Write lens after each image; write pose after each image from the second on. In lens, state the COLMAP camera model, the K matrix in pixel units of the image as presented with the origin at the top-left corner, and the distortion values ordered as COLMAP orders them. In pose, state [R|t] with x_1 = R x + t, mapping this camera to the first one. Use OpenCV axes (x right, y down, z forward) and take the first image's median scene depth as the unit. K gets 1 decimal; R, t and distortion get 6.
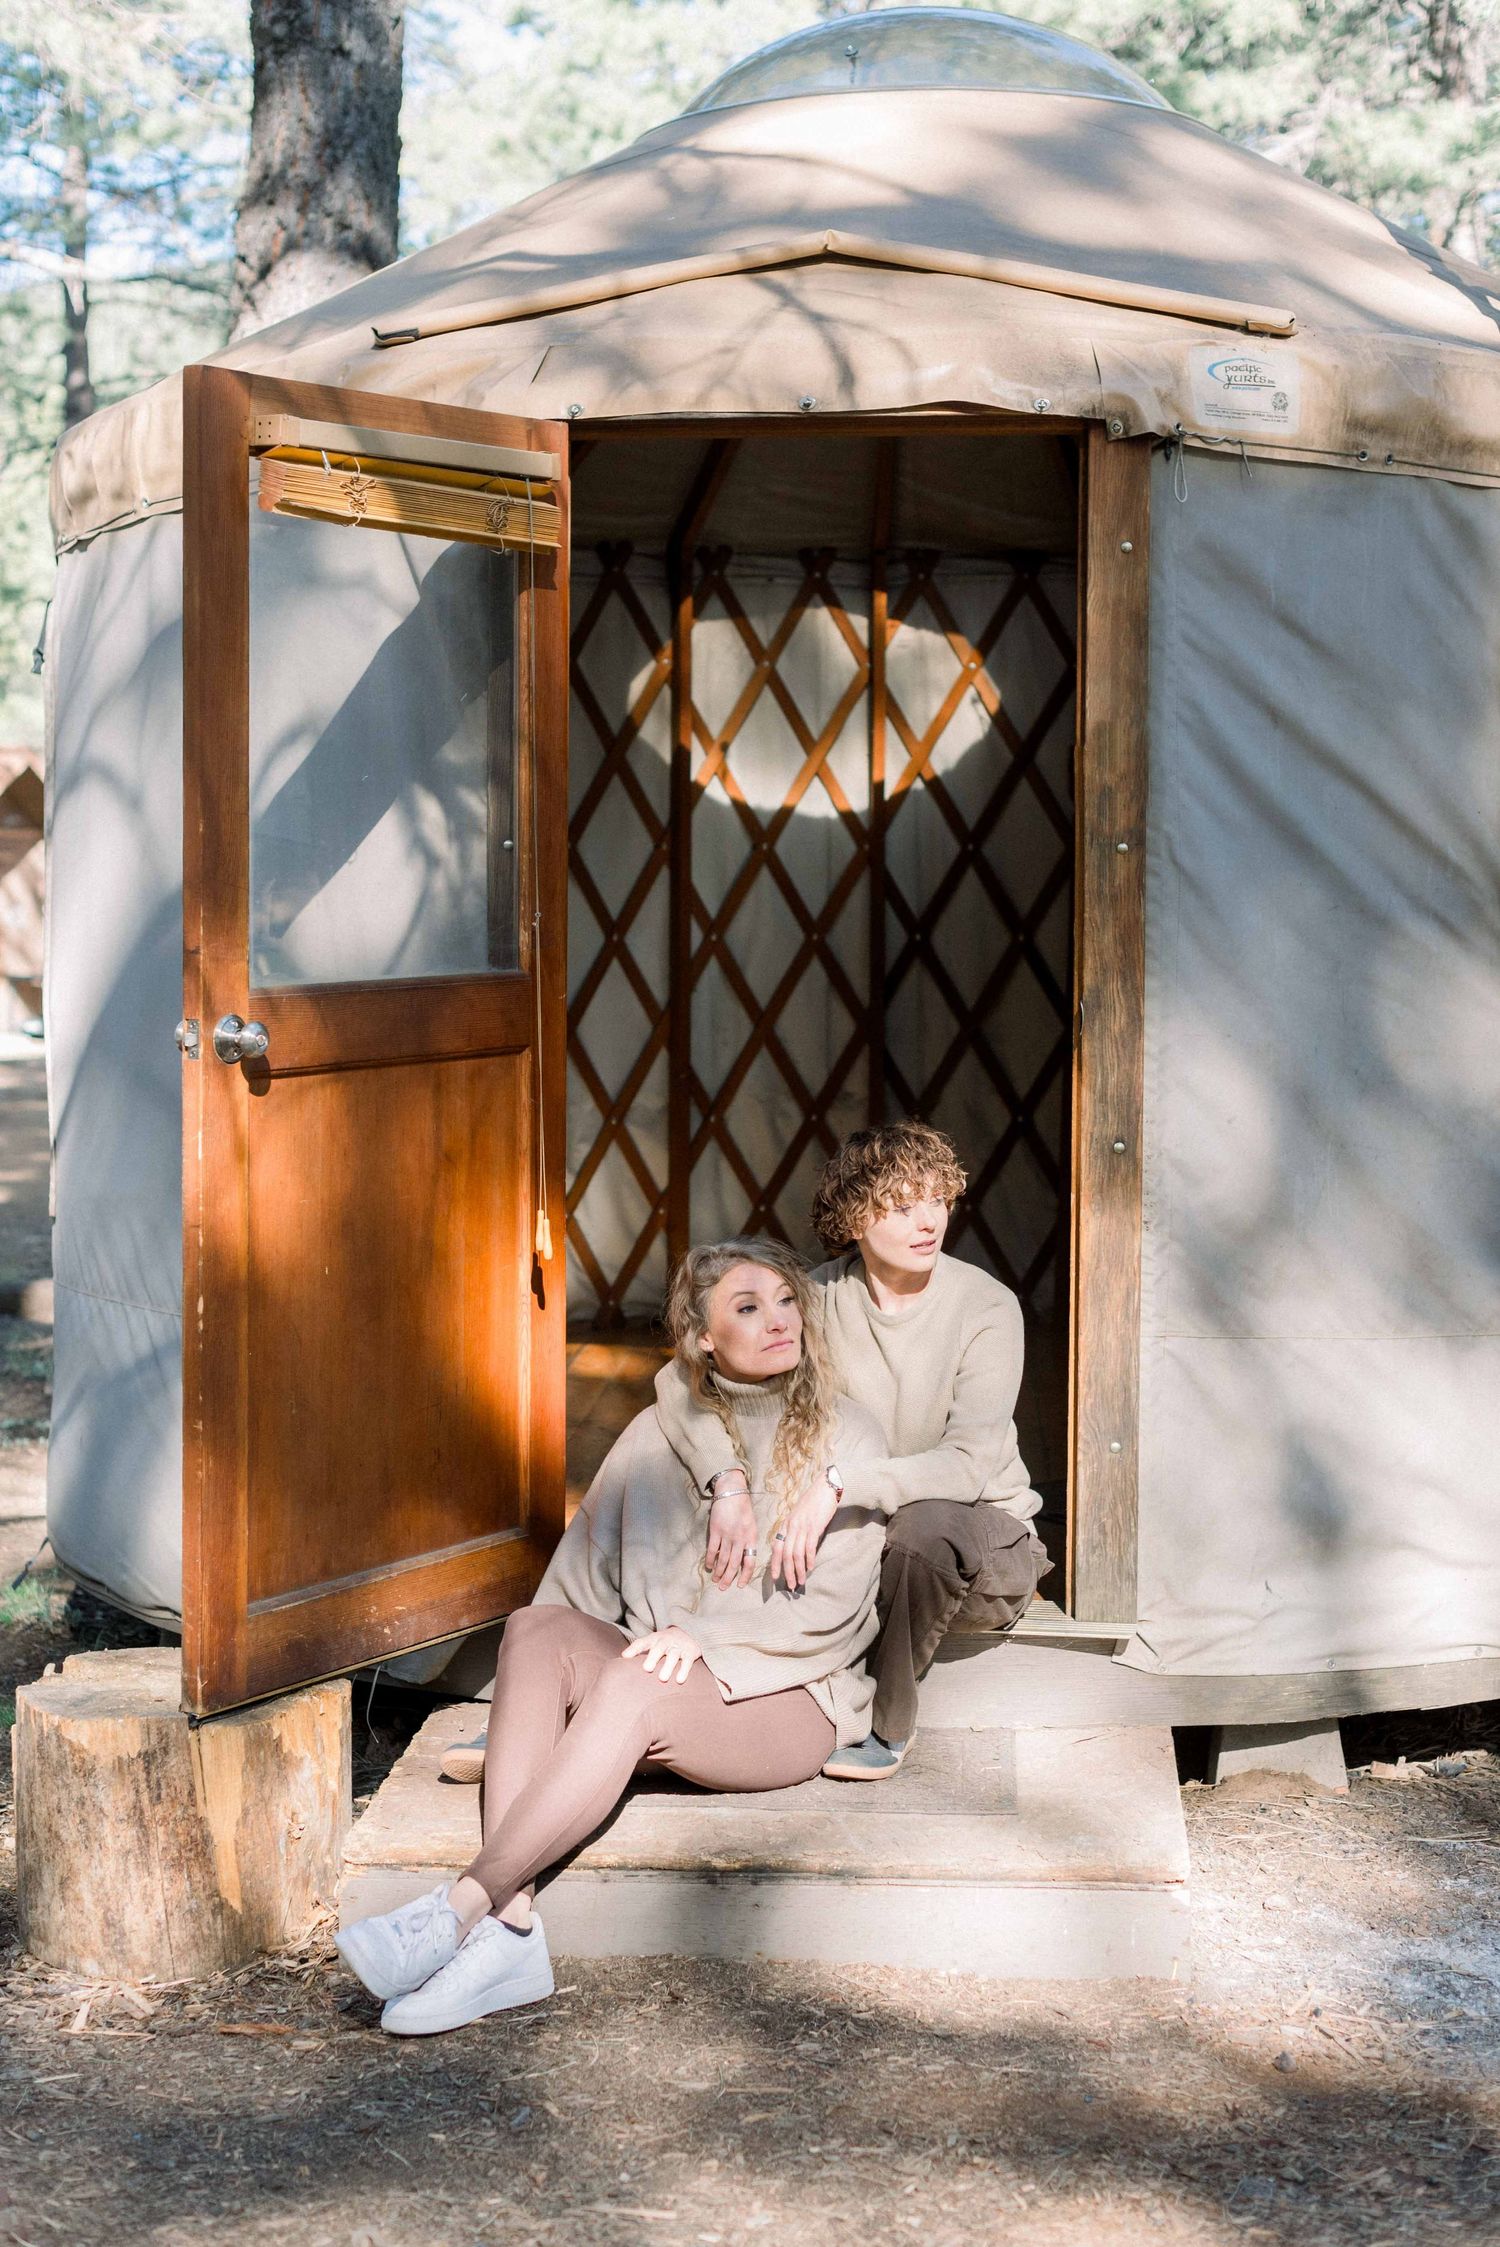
lens RADIAL K [[3344.2, 0, 750.0], [0, 3344.2, 1123.5], [0, 0, 1]] dist [-0.018746, 0.026791]
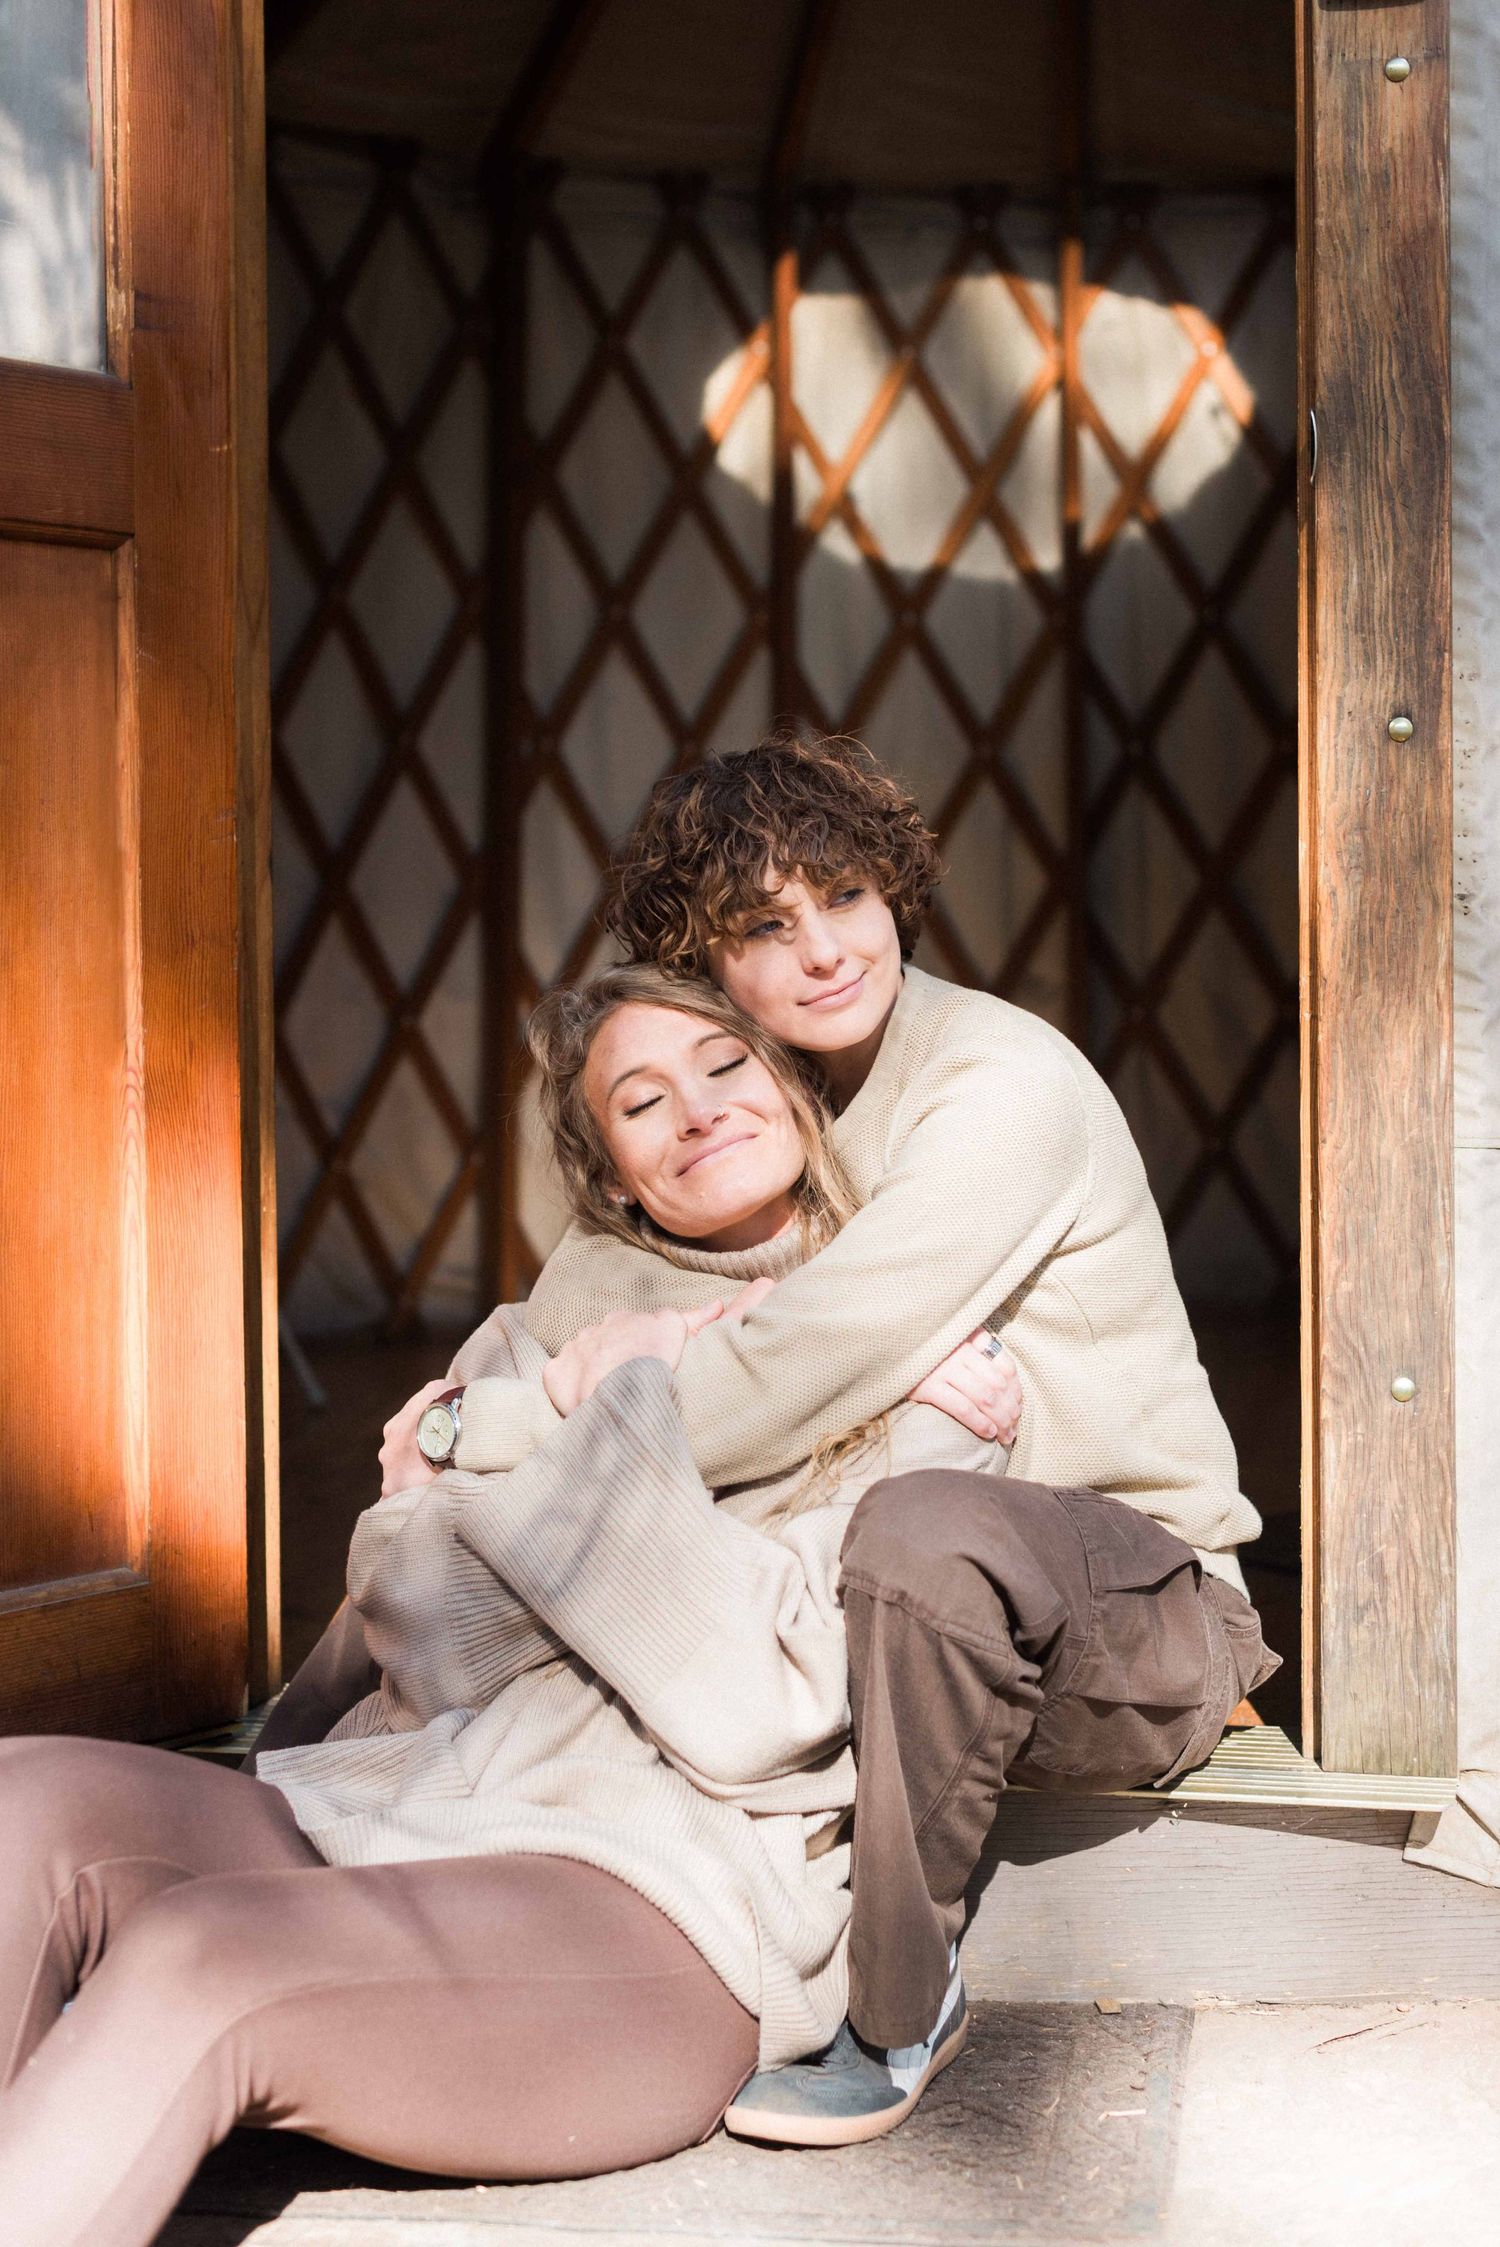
lens RADIAL K [[3344.2, 0, 750.0], [0, 3344.2, 1123.5], [0, 0, 1]] dist [-0.018746, 0.026791]
pose [[0.994983, -0.011736, -0.099356, 0.064142], [0.008343, 0.999370, -0.034496, 0.073221], [0.099698, 0.033494, 0.994454, 0.518966]]
